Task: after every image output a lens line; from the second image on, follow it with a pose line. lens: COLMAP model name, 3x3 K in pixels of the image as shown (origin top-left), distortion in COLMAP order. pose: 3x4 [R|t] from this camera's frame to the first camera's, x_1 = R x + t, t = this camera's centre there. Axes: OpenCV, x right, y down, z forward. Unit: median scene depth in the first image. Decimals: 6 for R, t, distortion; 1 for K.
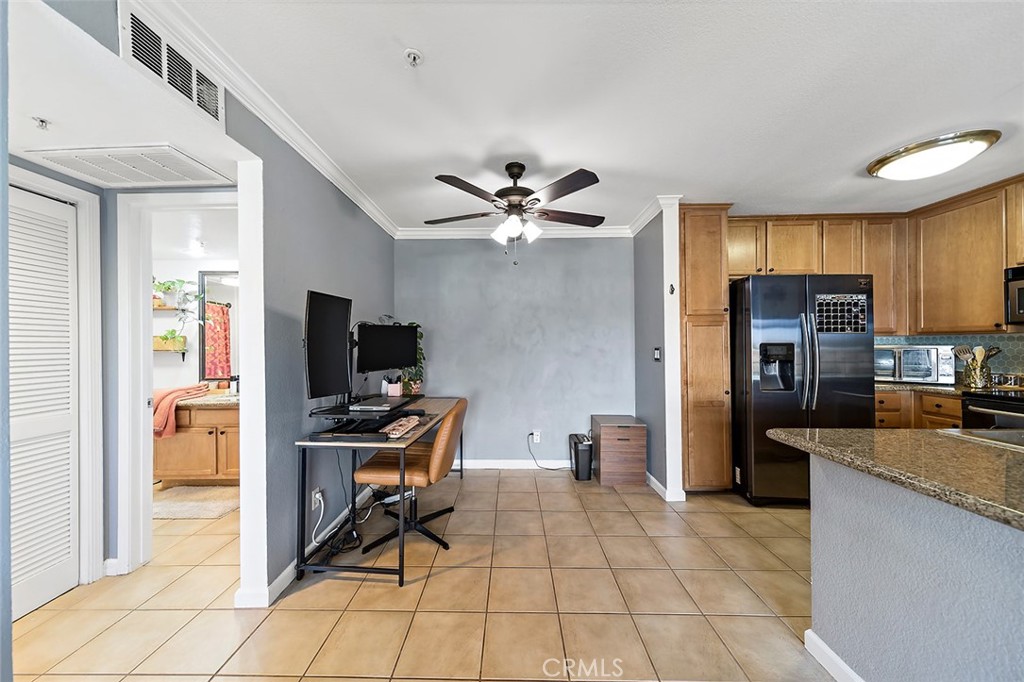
lens RADIAL K [[358.0, 0, 505.5], [0, 358.0, 343.1], [0, 0, 1]] dist [0.007927, -0.001690]
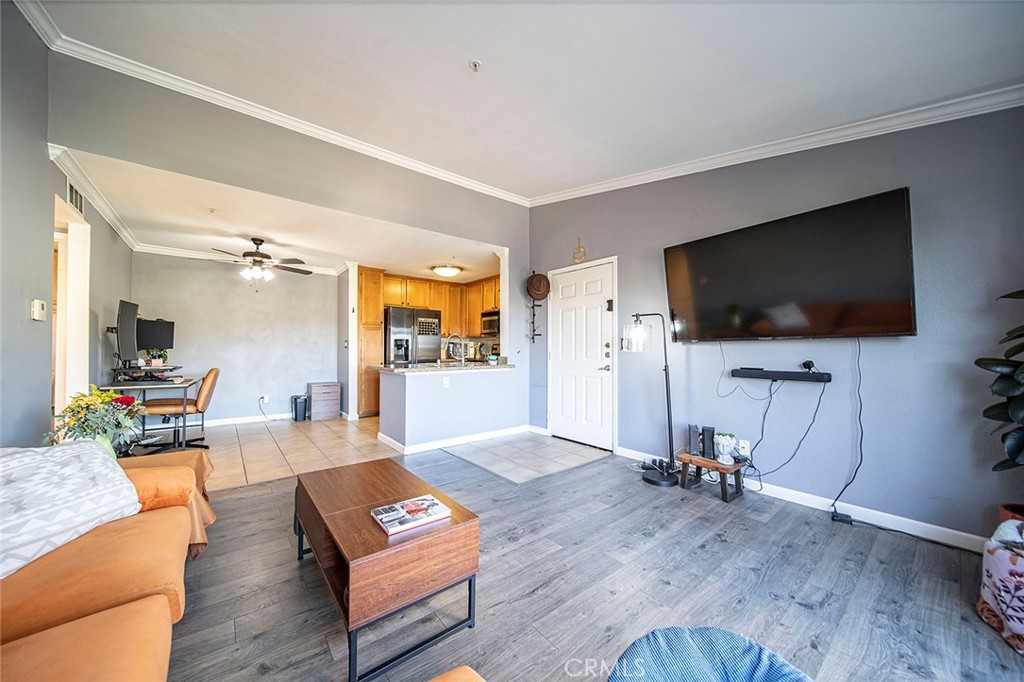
lens RADIAL K [[358.0, 0, 506.7], [0, 358.0, 344.0], [0, 0, 1]] dist [0.007927, -0.001690]
pose [[0.768334, 0.015663, 0.639857, -0.128075], [-0.009020, 0.999866, -0.013645, 0.048744], [-0.639985, 0.004712, 0.768373, -0.974778]]
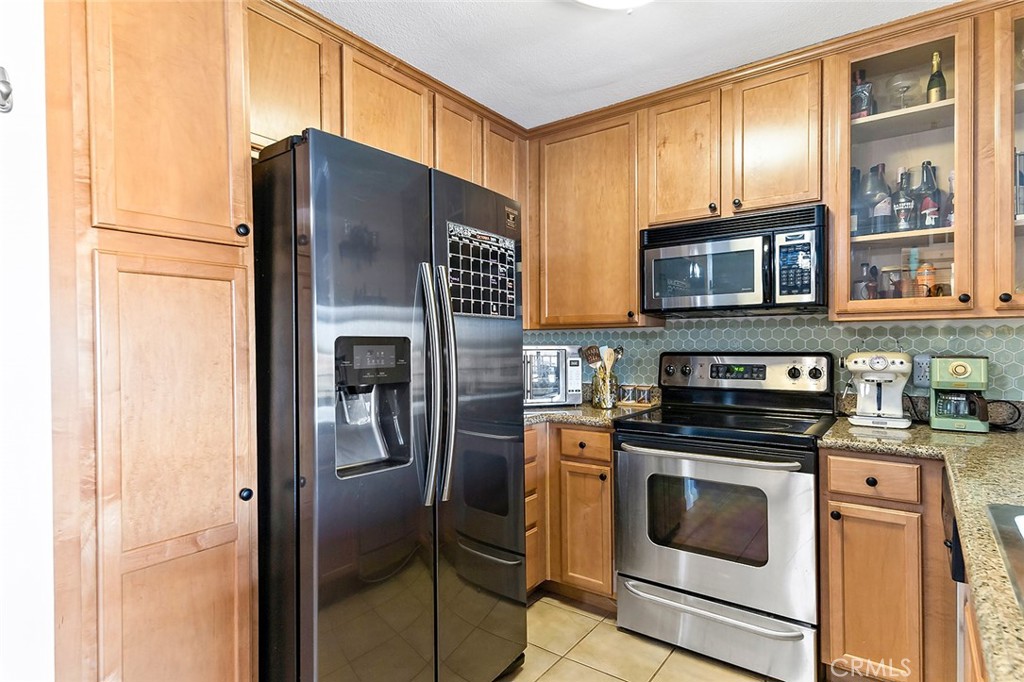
lens RADIAL K [[546.4, 0, 502.8], [0, 546.4, 344.6], [0, 0, 1]] dist [0.027317, -0.007453]
pose [[0.585368, 0.001608, 0.810766, 0.352534], [0.001230, 0.999995, -0.002872, 0.008177], [-0.810767, 0.002679, 0.585364, 0.525397]]
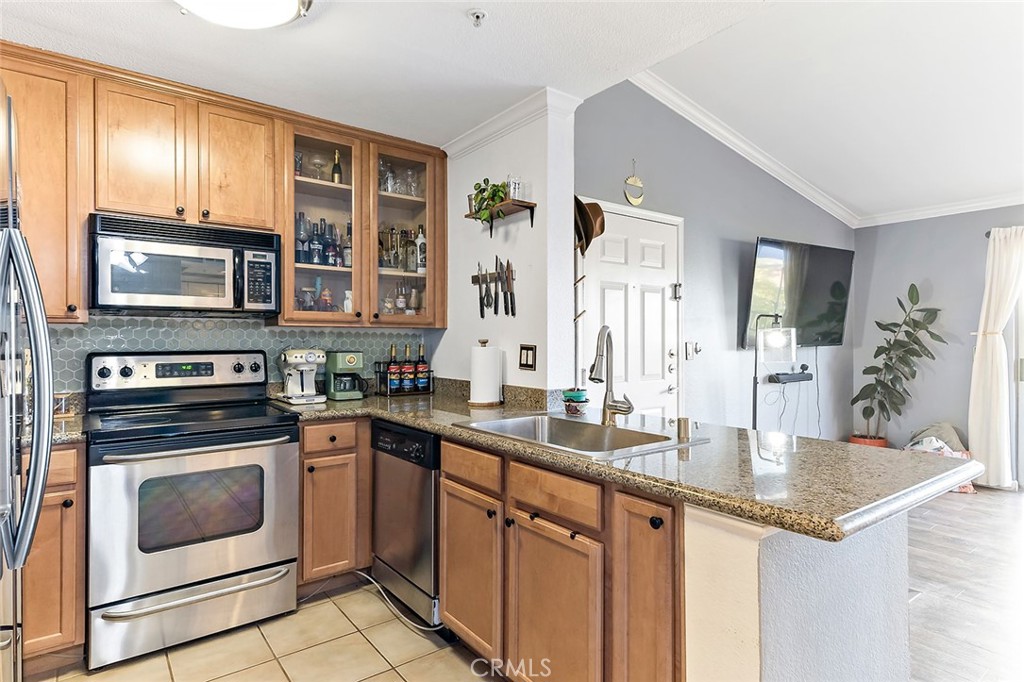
lens RADIAL K [[546.4, 0, 506.6], [0, 546.4, 337.0], [0, 0, 1]] dist [0.027317, -0.007453]
pose [[-0.616588, 0.013018, 0.787178, 0.225708], [0.004379, 0.999905, -0.013106, 0.008800], [-0.787273, -0.004634, -0.616587, 0.876070]]
